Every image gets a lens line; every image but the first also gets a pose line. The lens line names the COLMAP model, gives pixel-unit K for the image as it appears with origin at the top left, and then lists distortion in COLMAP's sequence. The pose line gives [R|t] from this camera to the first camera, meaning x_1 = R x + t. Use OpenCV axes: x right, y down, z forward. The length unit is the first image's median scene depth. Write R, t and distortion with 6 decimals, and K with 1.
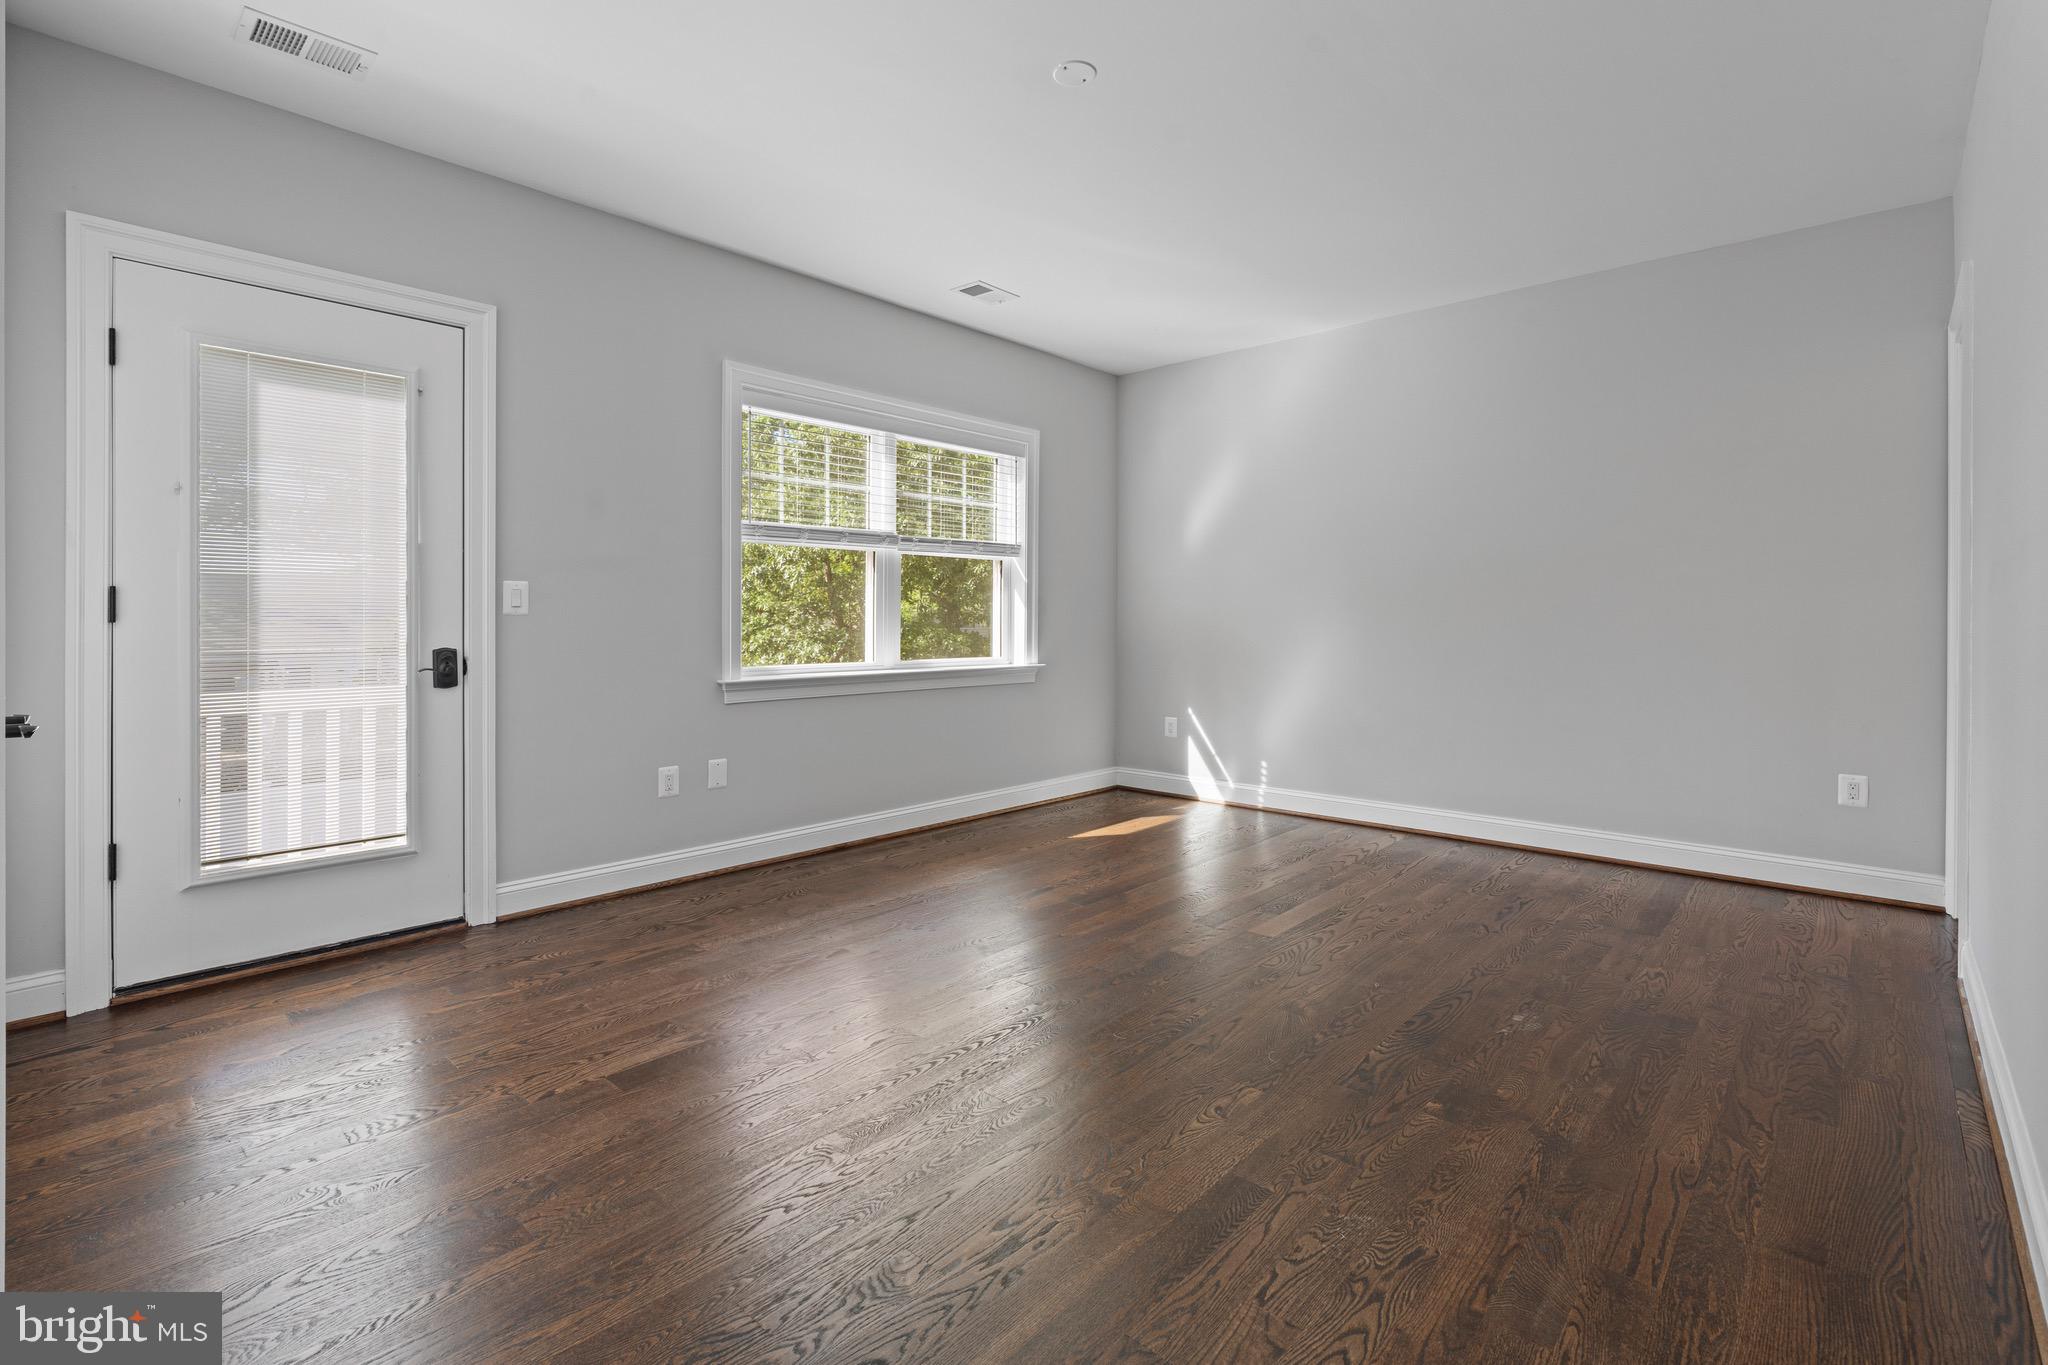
lens RADIAL K [[938.5, 0, 1025.0], [0, 938.5, 622.9], [0, 0, 1]] dist [-0.000713, 0.000020]
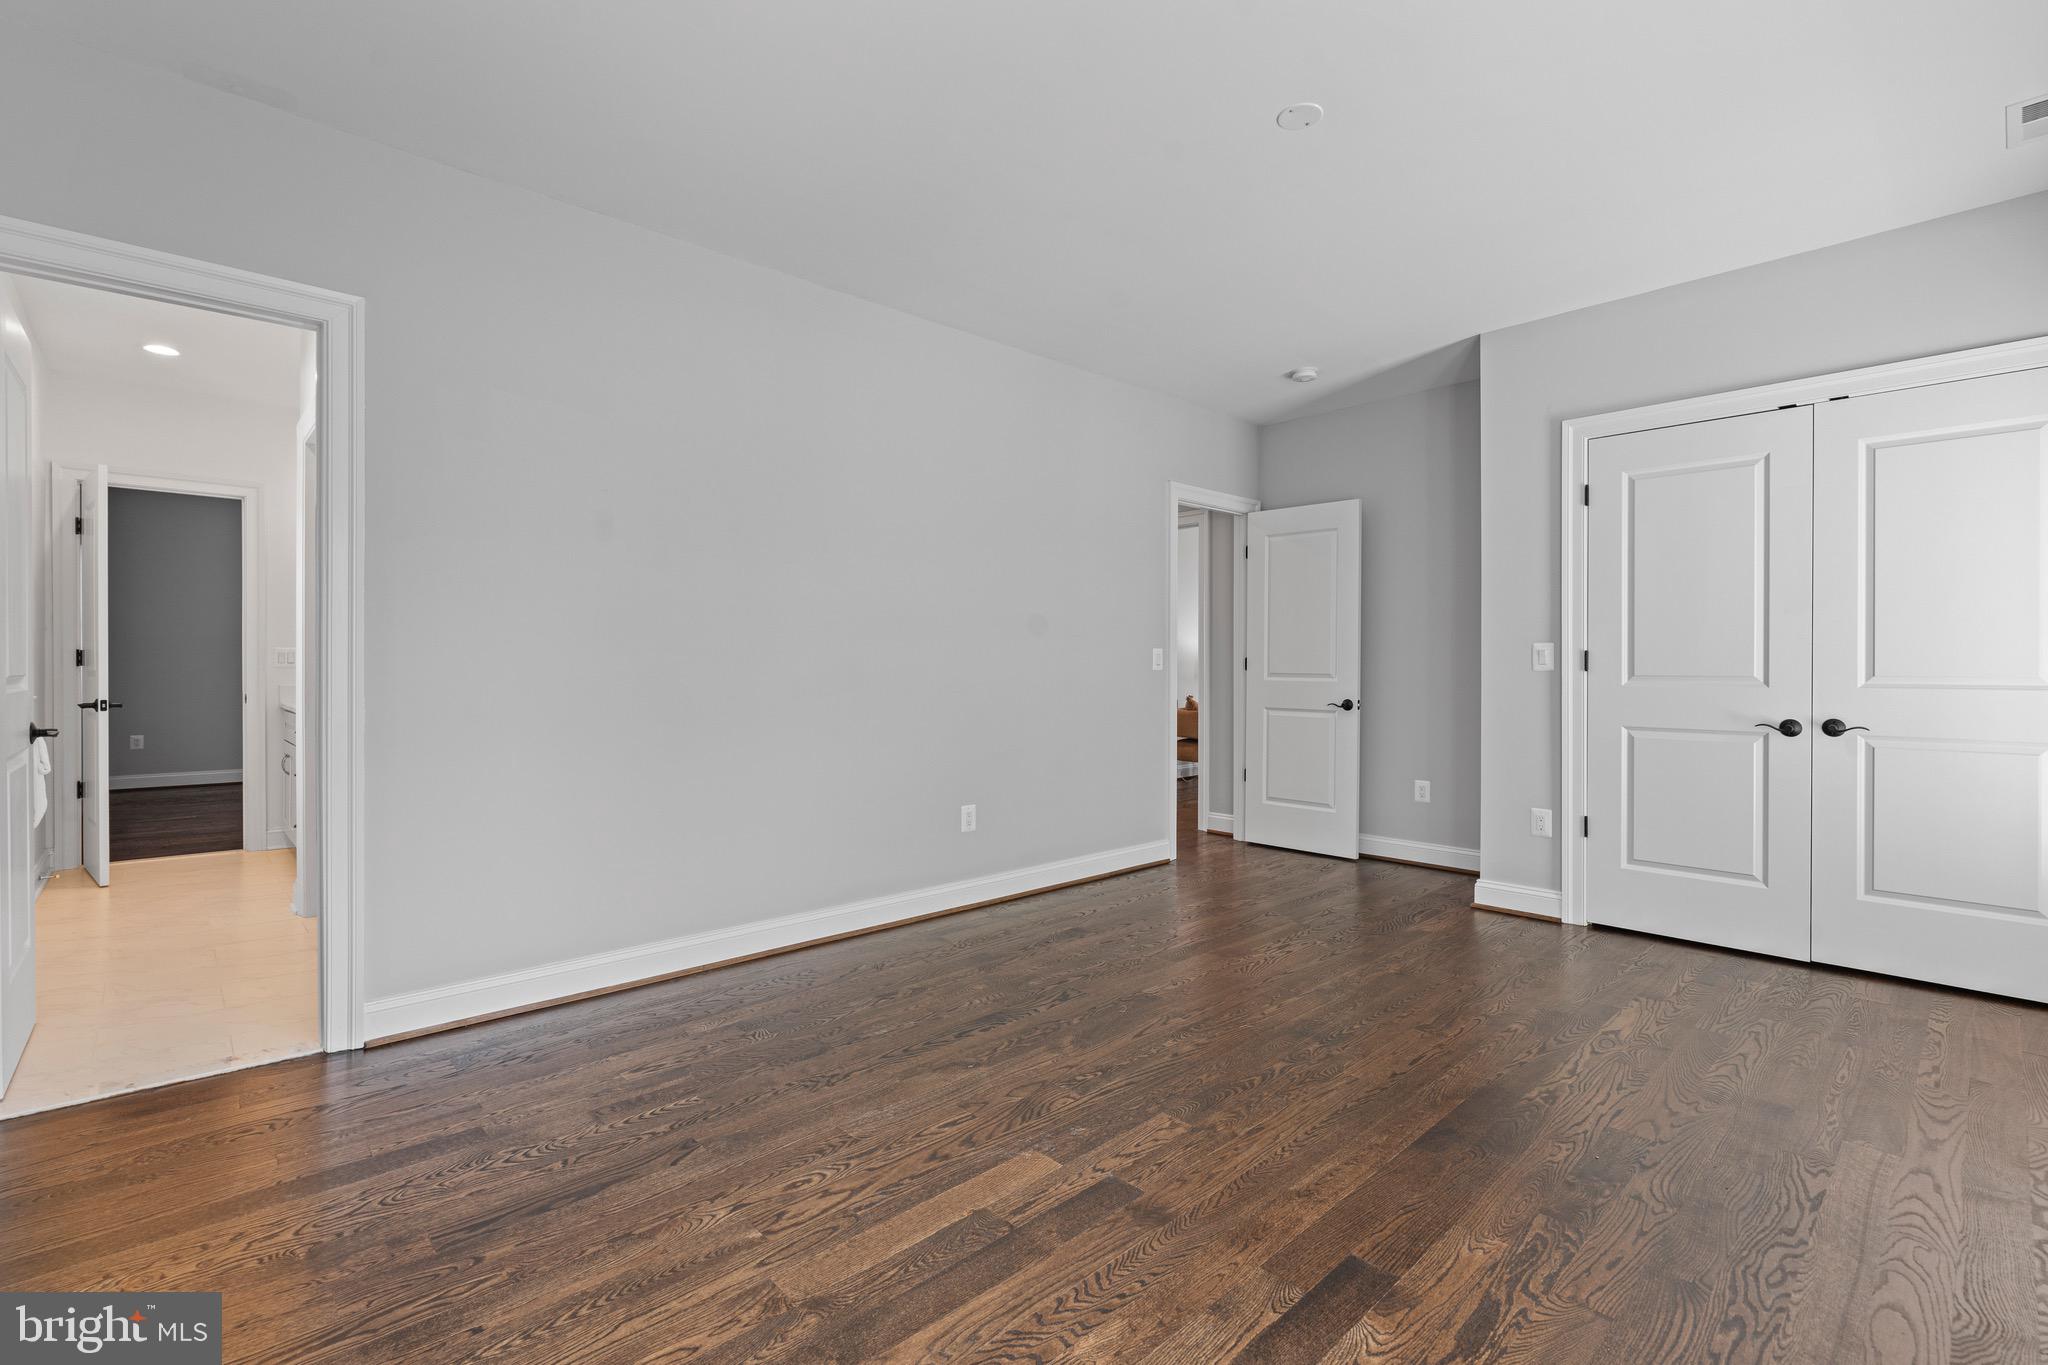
lens RADIAL K [[926.6, 0, 1017.7], [0, 926.6, 663.0], [0, 0, 1]] dist [-0.008784, 0.000028]
pose [[-0.995920, -0.001973, 0.090224, 0.284201], [-0.001698, 0.999994, 0.003126, -0.019955], [-0.090229, 0.002960, -0.995917, 2.205867]]
